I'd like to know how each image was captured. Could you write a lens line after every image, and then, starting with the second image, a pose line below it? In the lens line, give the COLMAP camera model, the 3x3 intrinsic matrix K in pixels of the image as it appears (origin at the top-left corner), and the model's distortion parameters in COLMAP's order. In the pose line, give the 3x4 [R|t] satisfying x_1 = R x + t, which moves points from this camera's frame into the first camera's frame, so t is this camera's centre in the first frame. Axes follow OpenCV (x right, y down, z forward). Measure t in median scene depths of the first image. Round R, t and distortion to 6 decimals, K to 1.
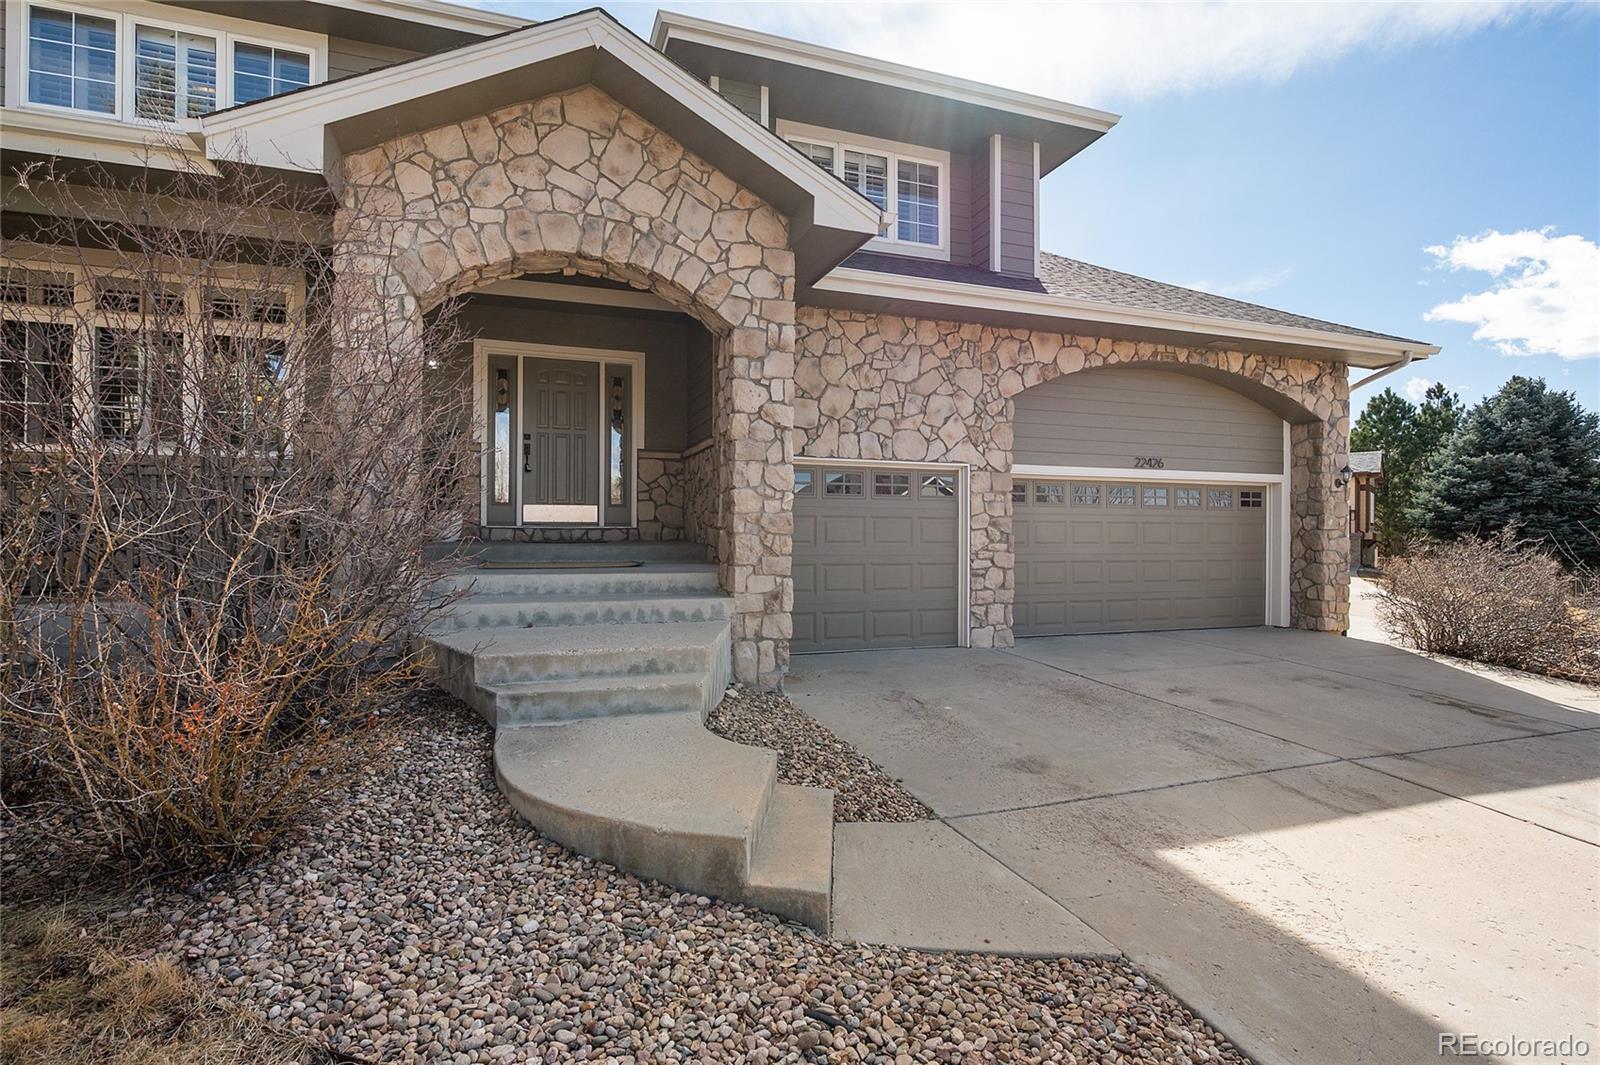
lens RADIAL K [[798.8, 0, 800.3], [0, 798.8, 530.3], [0, 0, 1]] dist [-0.003812, -0.000594]
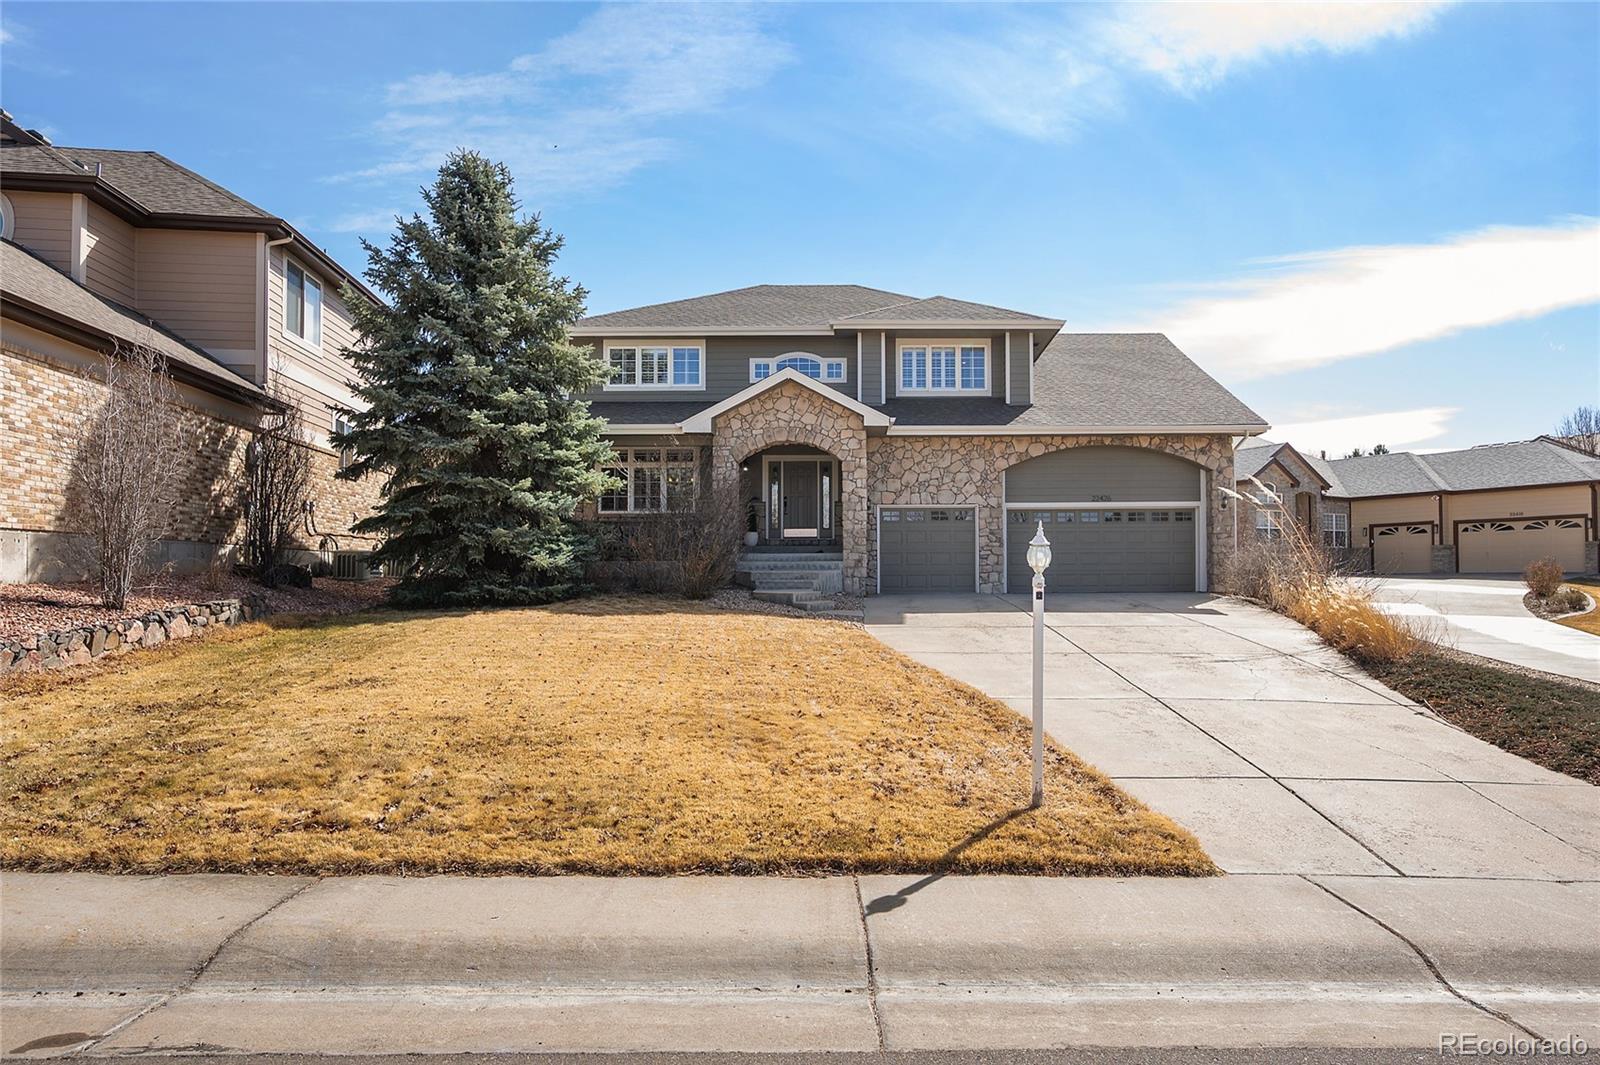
lens RADIAL K [[966.1, 0, 802.2], [0, 966.1, 536.8], [0, 0, 1]] dist [0.000588, 0.000039]
pose [[0.920158, -0.018441, -0.391112, 0.794198], [0.009236, 0.999635, -0.025405, 0.062376], [0.391438, 0.019764, 0.919992, -1.532015]]
